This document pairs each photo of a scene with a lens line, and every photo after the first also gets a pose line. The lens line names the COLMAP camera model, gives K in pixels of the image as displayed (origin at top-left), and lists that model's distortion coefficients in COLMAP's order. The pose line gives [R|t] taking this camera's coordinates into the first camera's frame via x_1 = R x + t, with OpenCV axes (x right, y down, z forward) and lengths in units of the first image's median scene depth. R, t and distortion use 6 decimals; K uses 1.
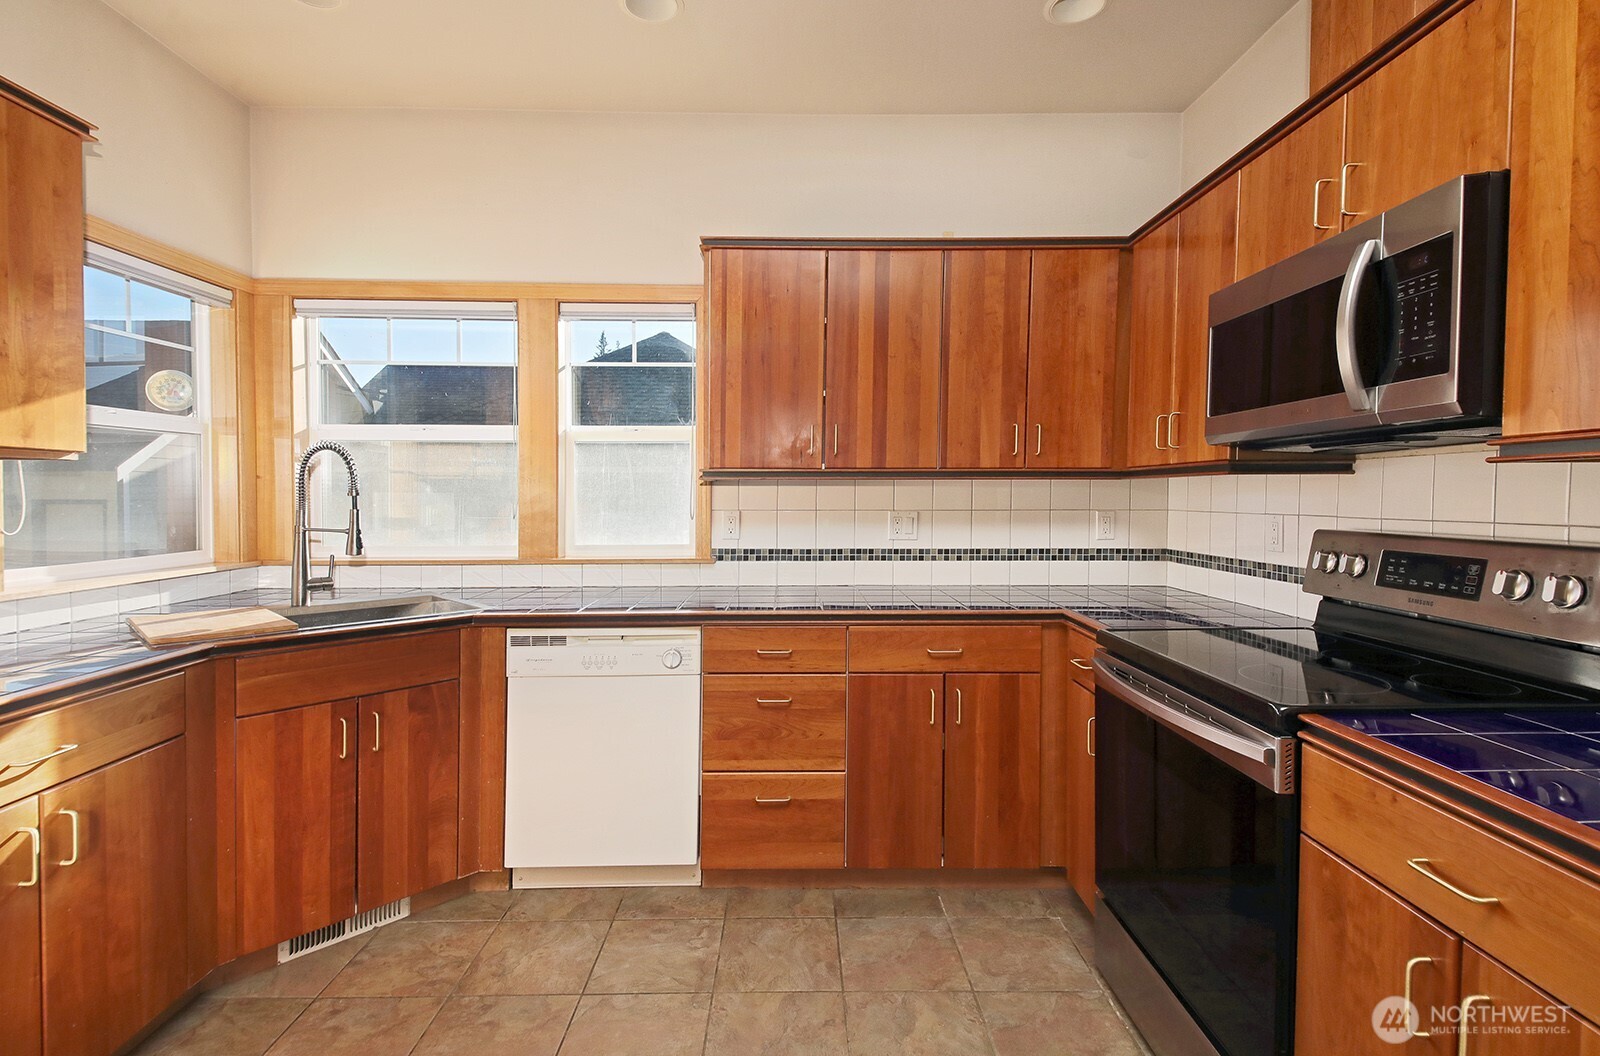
lens RADIAL K [[751.4, 0, 816.8], [0, 751.4, 524.7], [0, 0, 1]] dist [0.005743, -0.008848]
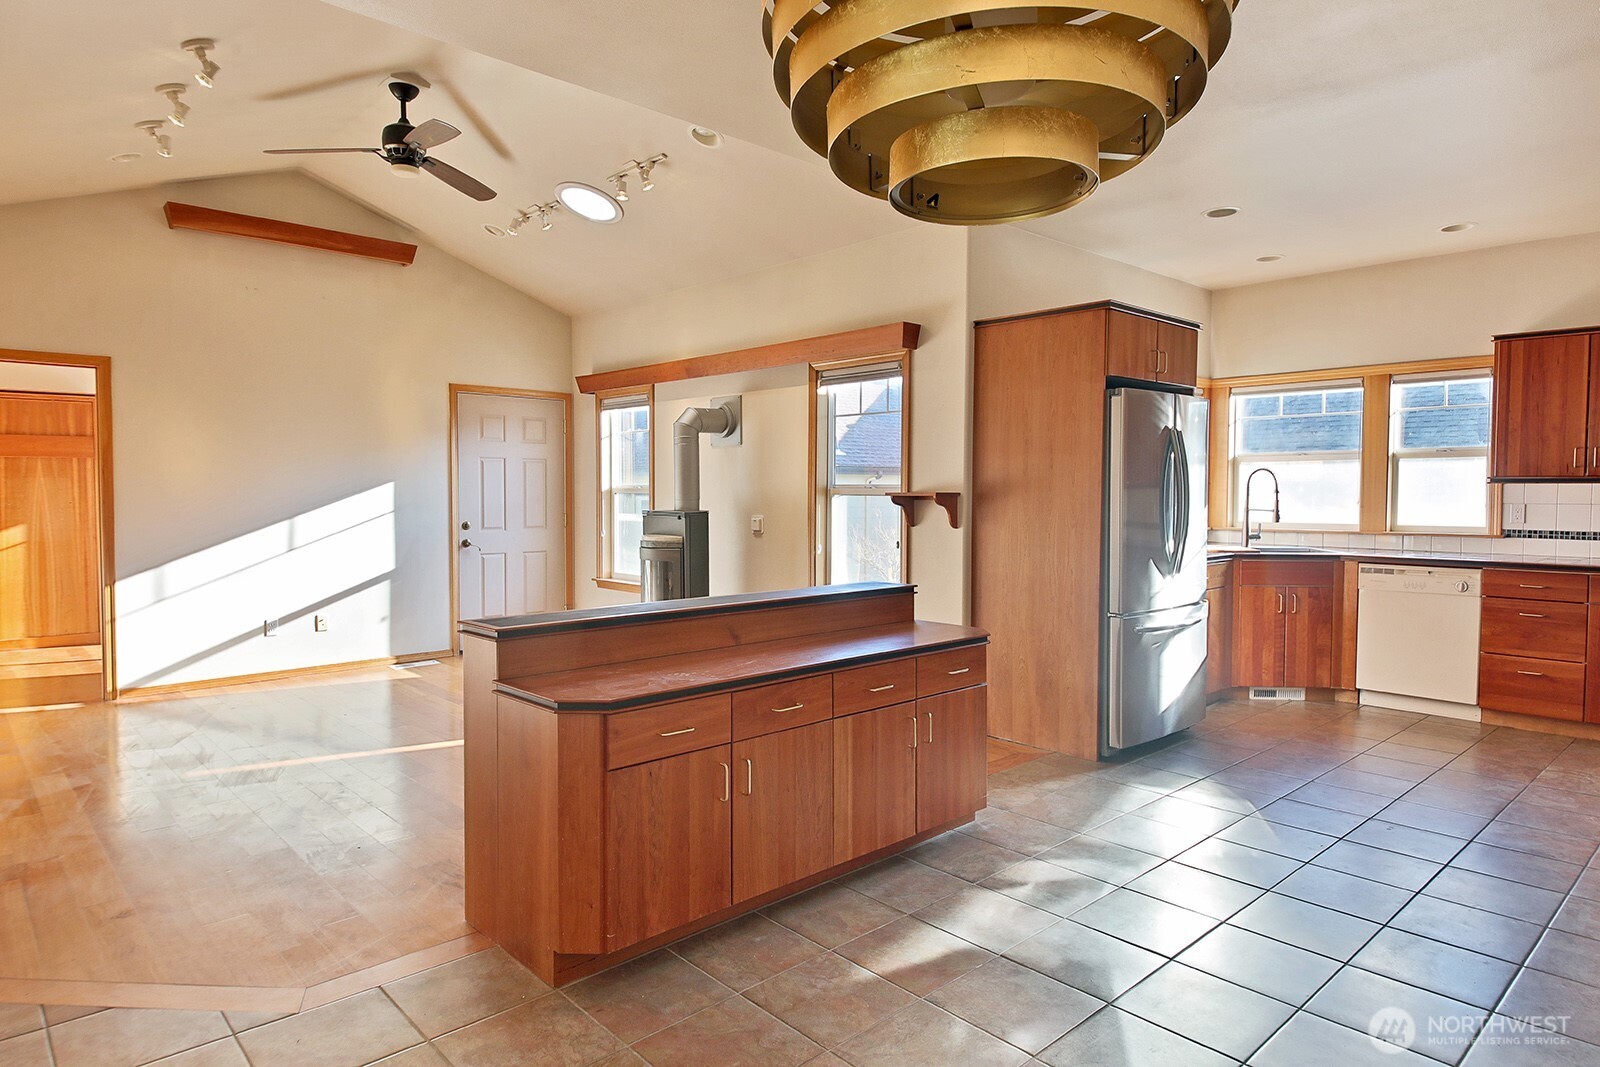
lens RADIAL K [[915.7, 0, 816.2], [0, 915.7, 518.8], [0, 0, 1]] dist [0.019864, -0.007579]
pose [[0.663437, 0.026567, -0.747760, 0.397370], [-0.032976, 0.999437, 0.006251, 0.053611], [0.747505, 0.020511, 0.663939, -1.501394]]
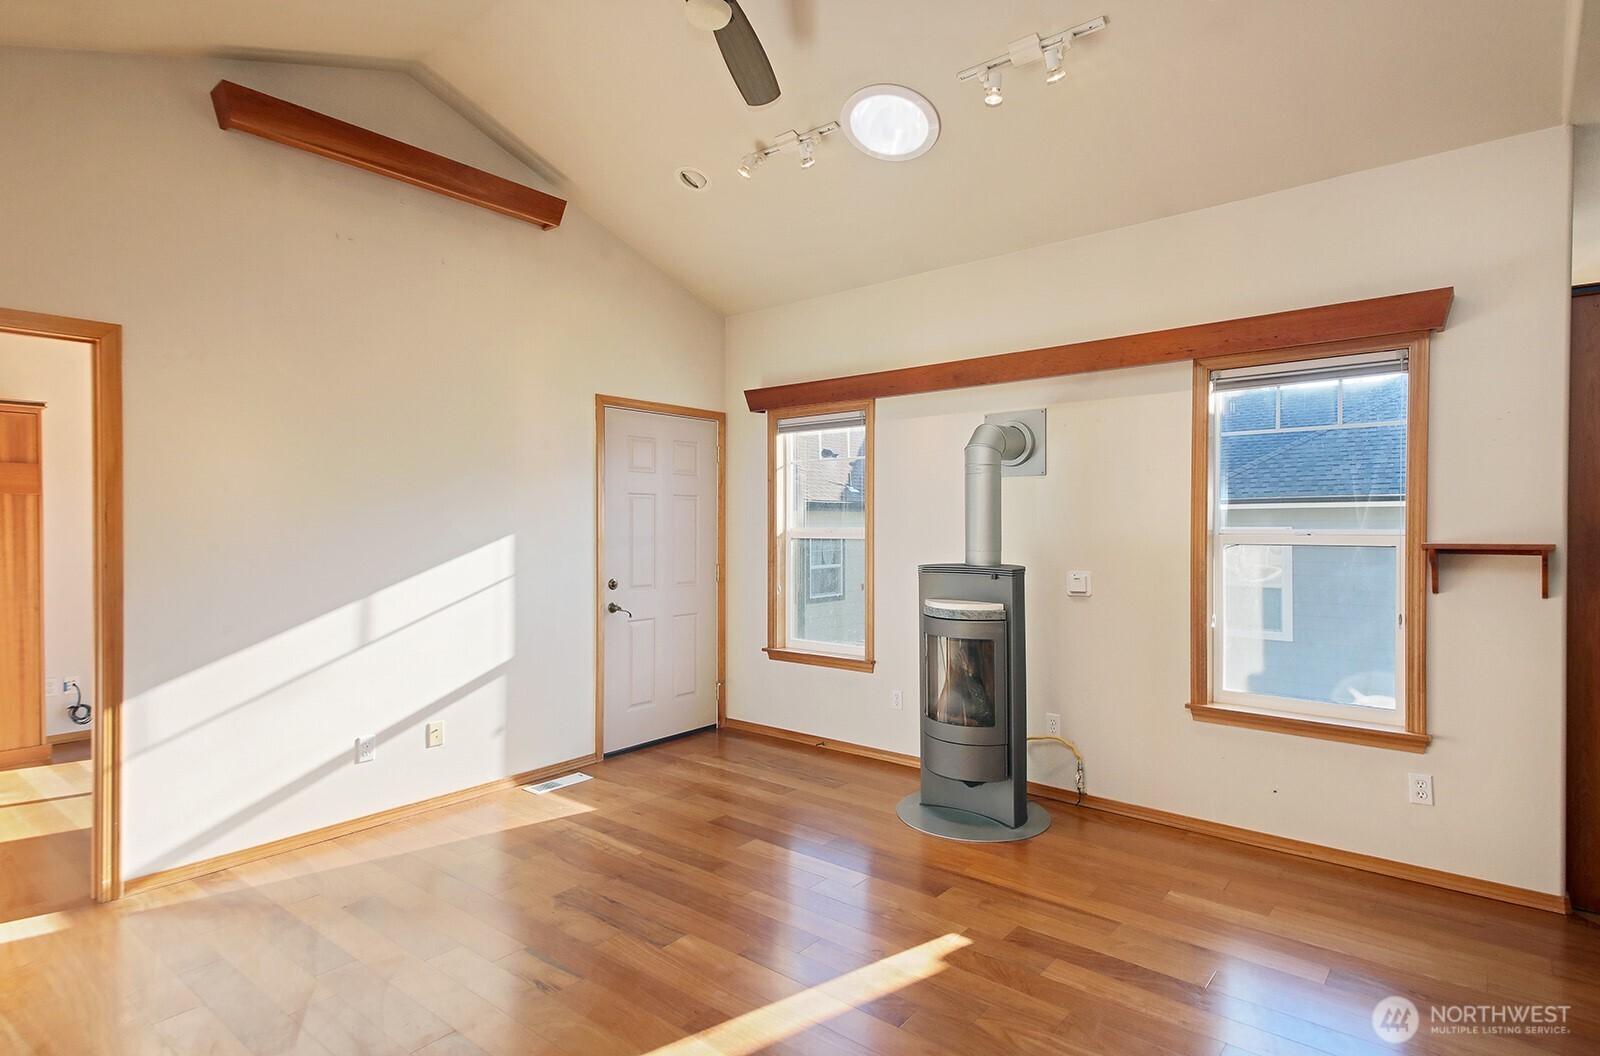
lens RADIAL K [[812.4, 0, 822.0], [0, 812.4, 528.9], [0, 0, 1]] dist [0.024488, -0.000798]
pose [[0.762239, 0.003397, -0.647286, -0.823718], [-0.022636, 0.999514, -0.021410, 0.029919], [0.646899, 0.030971, 0.761946, -1.544981]]
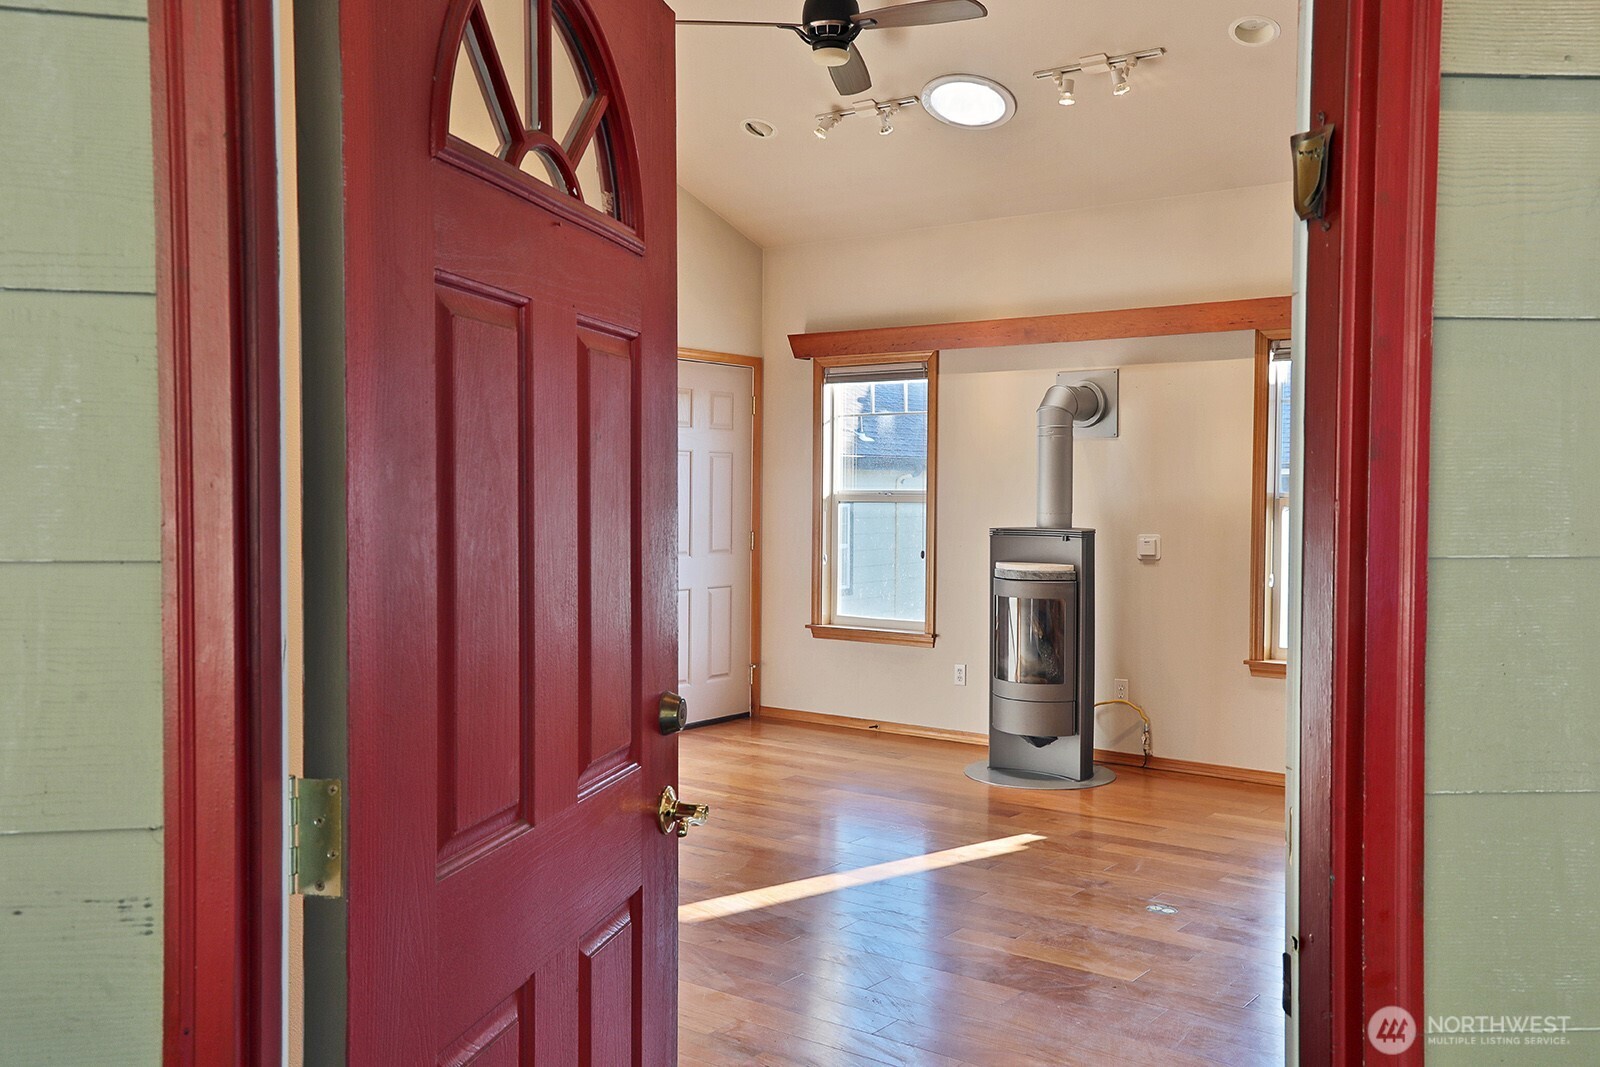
lens RADIAL K [[1361.6, 0, 814.7], [0, 1361.6, 529.0], [0, 0, 1]] dist [-0.052243, 0.004683]
pose [[0.779790, 0.023030, -0.625617, -0.348729], [-0.028084, 0.999604, 0.001792, 0.068384], [0.625410, 0.016172, 0.780128, -2.429811]]
